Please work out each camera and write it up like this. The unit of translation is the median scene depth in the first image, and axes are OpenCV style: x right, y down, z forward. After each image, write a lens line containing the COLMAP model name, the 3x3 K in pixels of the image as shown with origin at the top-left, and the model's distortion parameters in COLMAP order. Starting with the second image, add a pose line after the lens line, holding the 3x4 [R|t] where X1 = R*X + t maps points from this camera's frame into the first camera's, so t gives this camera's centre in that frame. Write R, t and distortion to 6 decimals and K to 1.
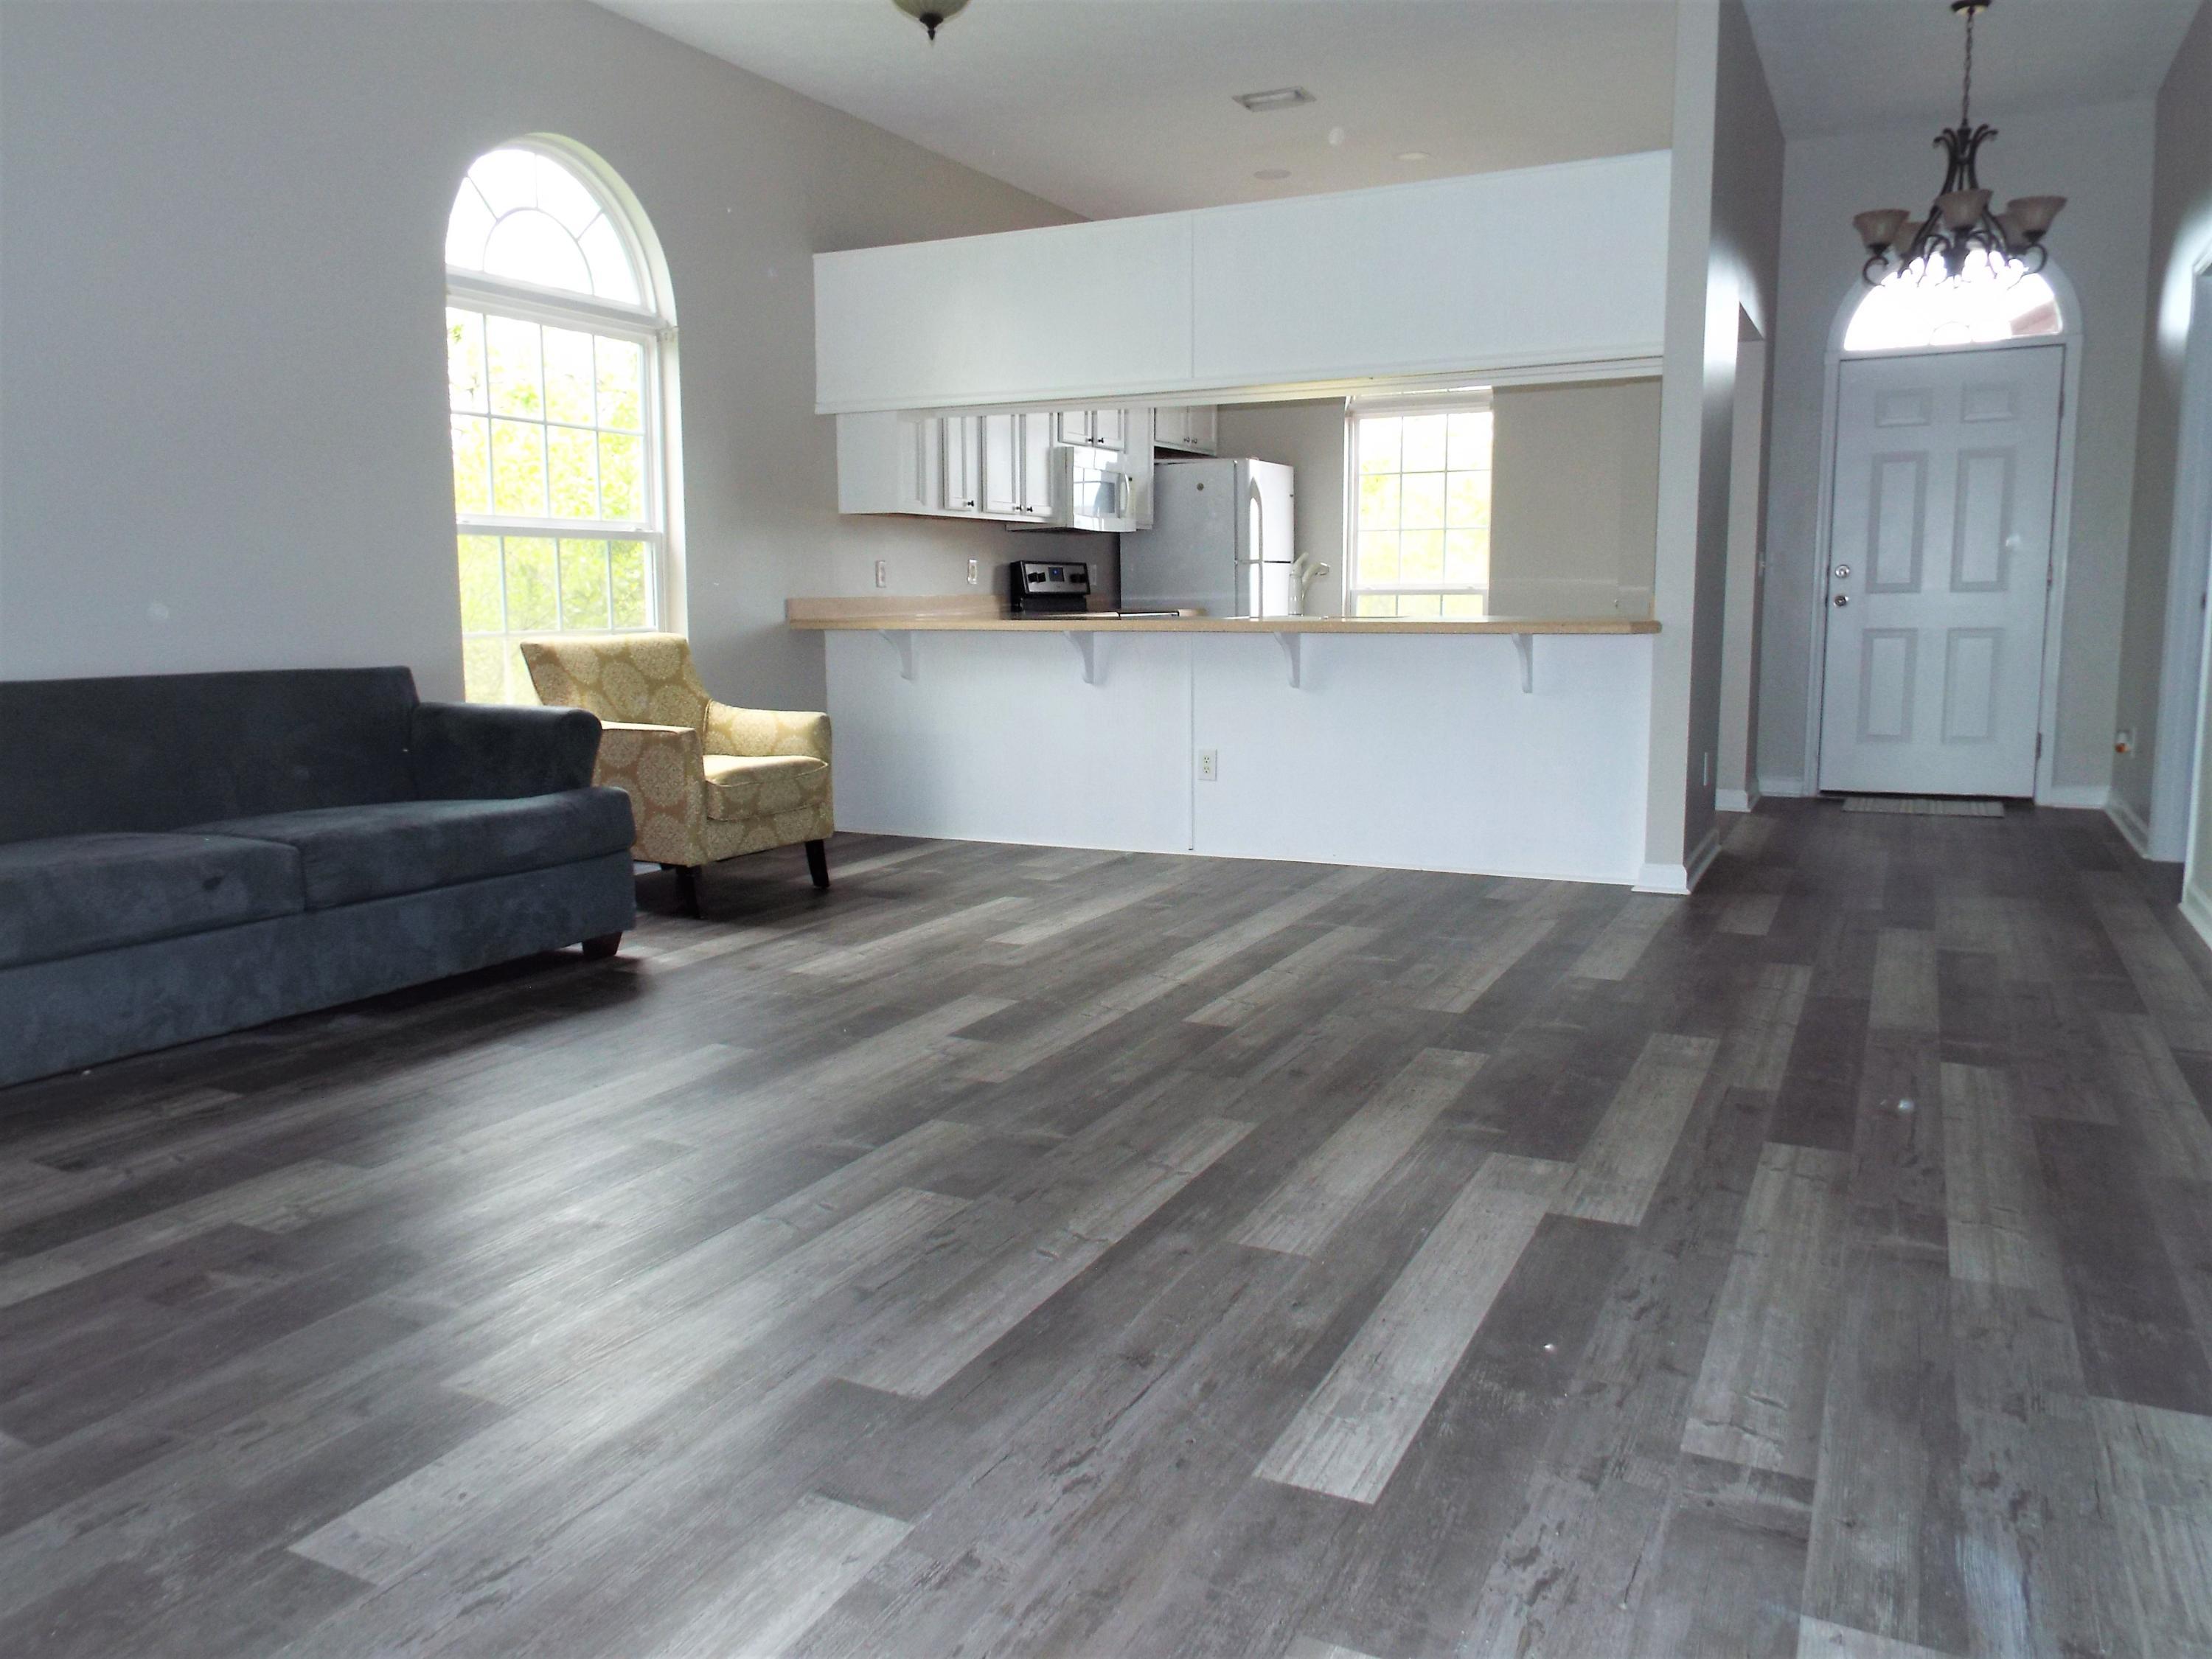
lens RADIAL K [[1592.6, 0, 1095.6], [0, 1592.6, 808.4], [0, 0, 1]] dist [-0.060332, 0.066317]
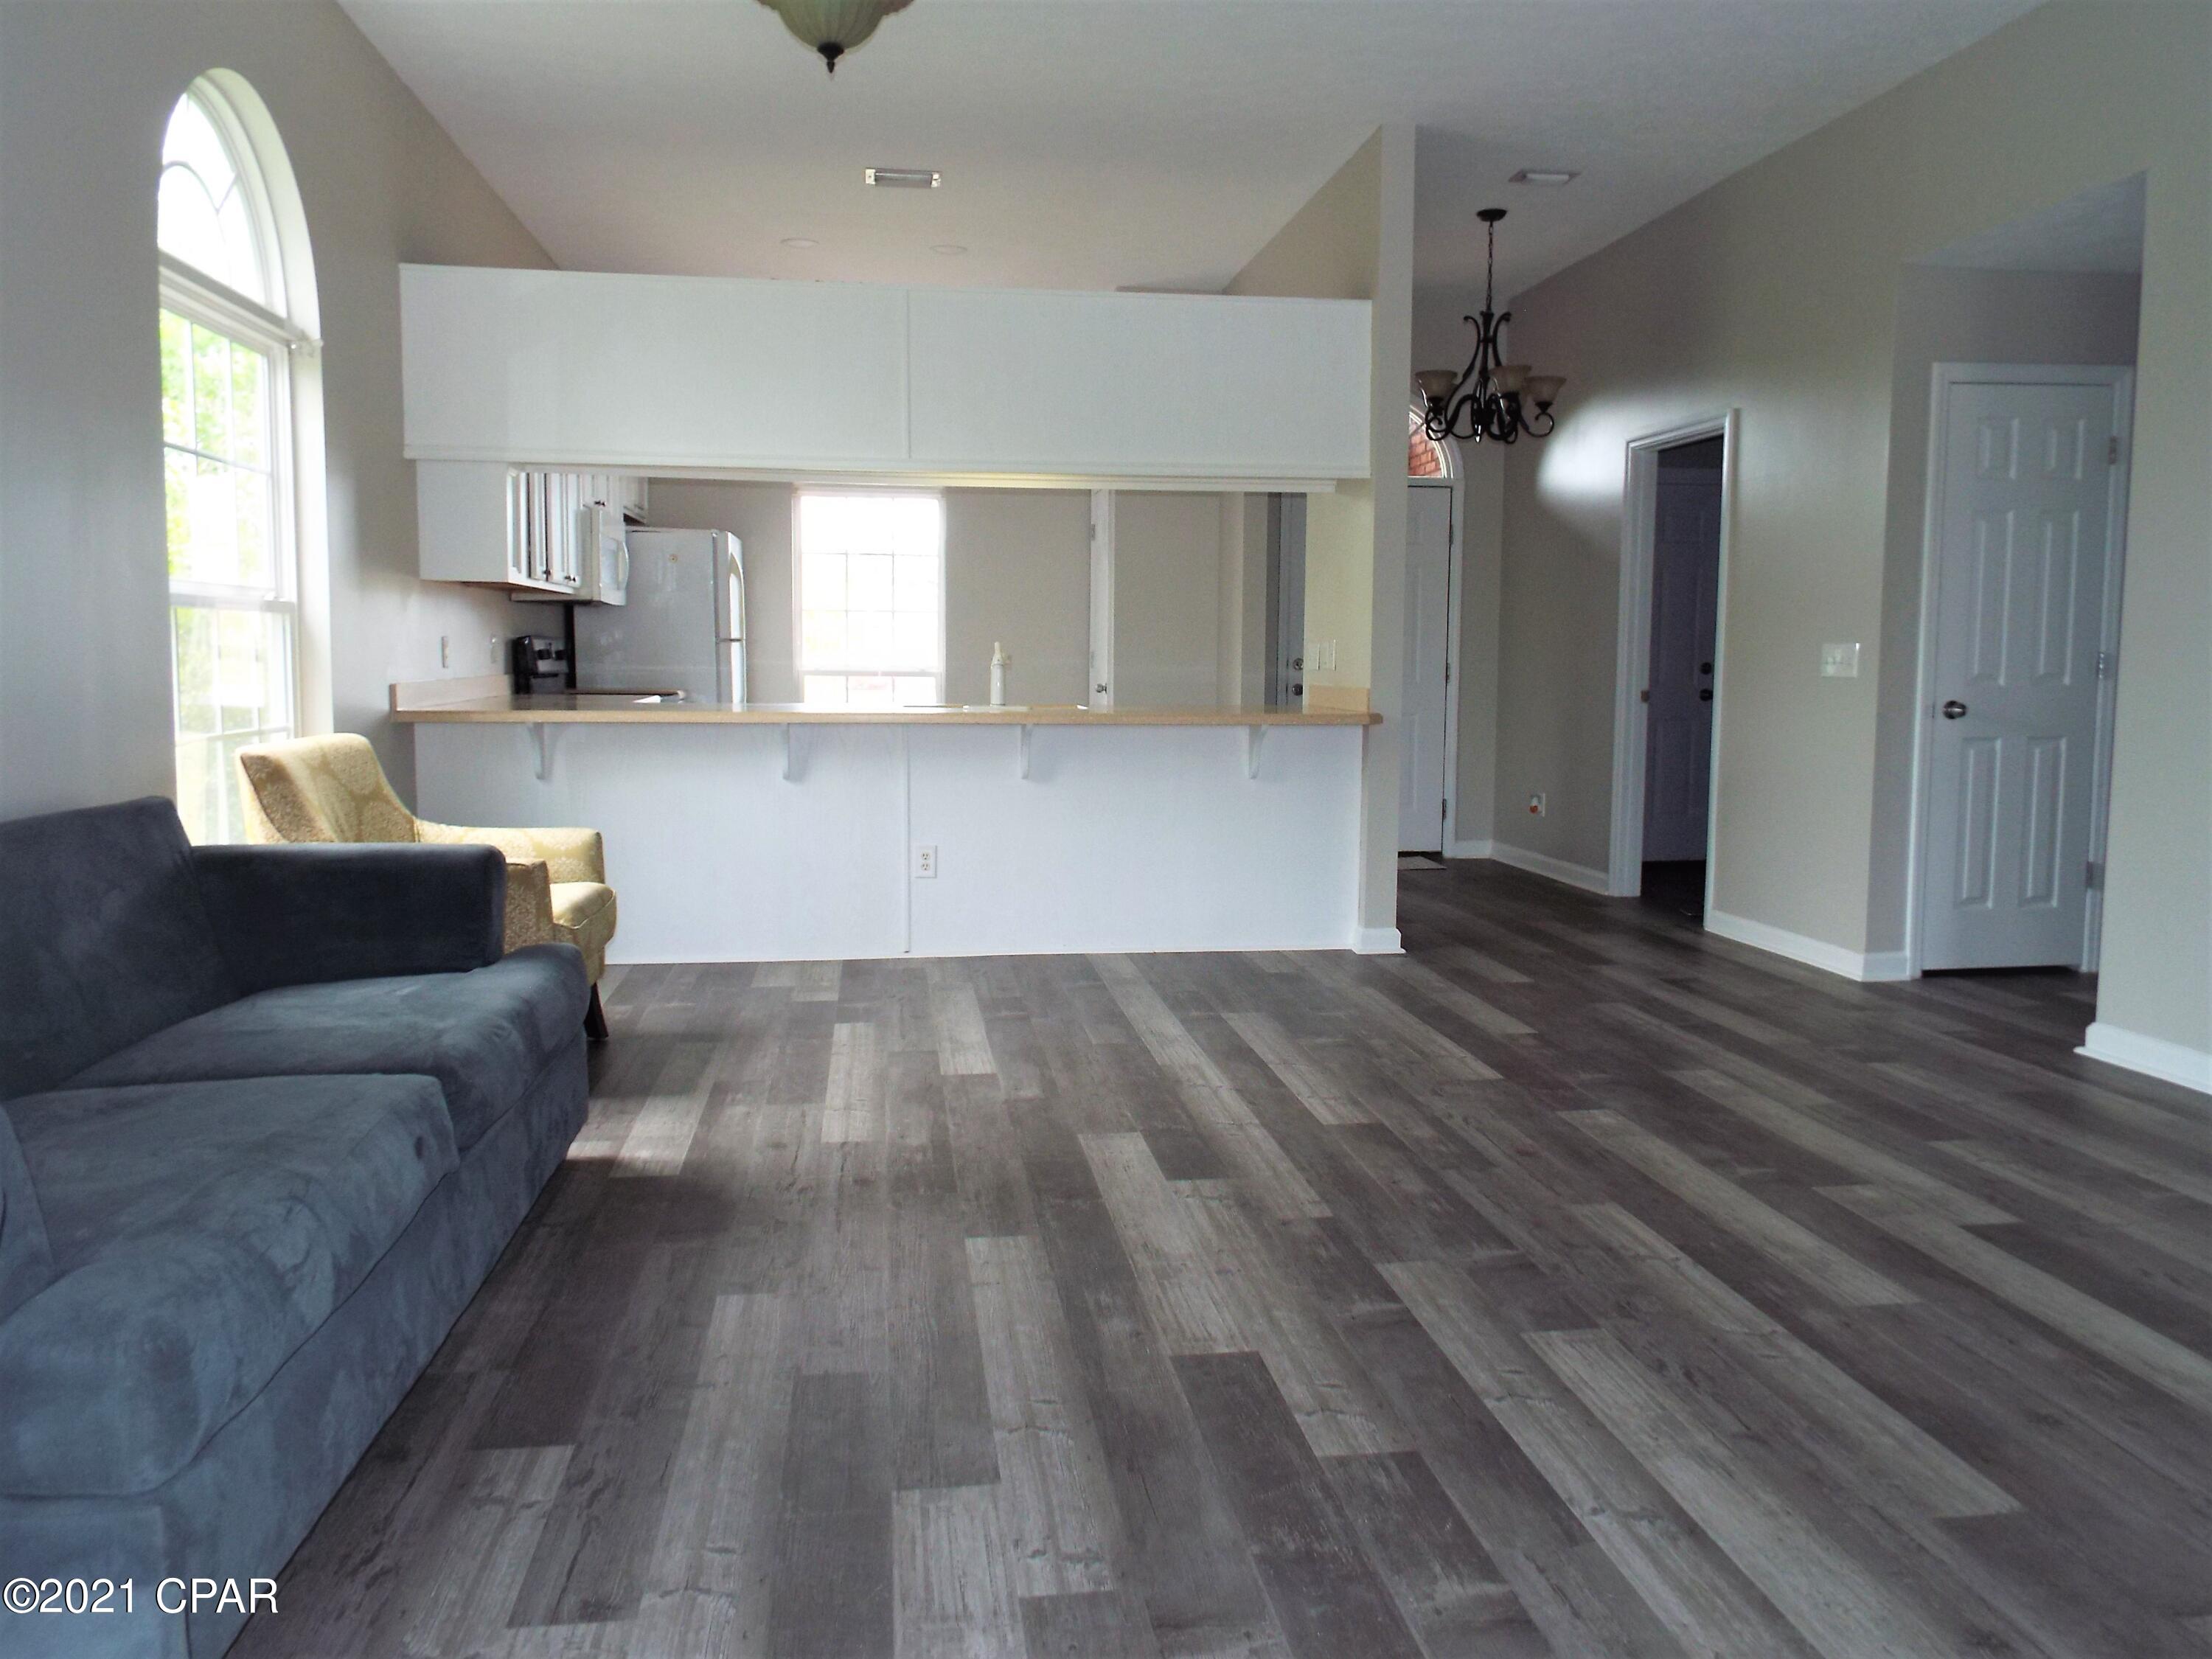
lens RADIAL K [[1593.9, 0, 1100.8], [0, 1593.9, 798.2], [0, 0, 1]] dist [-0.055055, 0.077073]
pose [[0.817795, -0.038976, 0.574189, -0.710580], [0.065354, 0.997540, -0.025369, -0.062384], [-0.571788, 0.058272, 0.818330, 0.283851]]
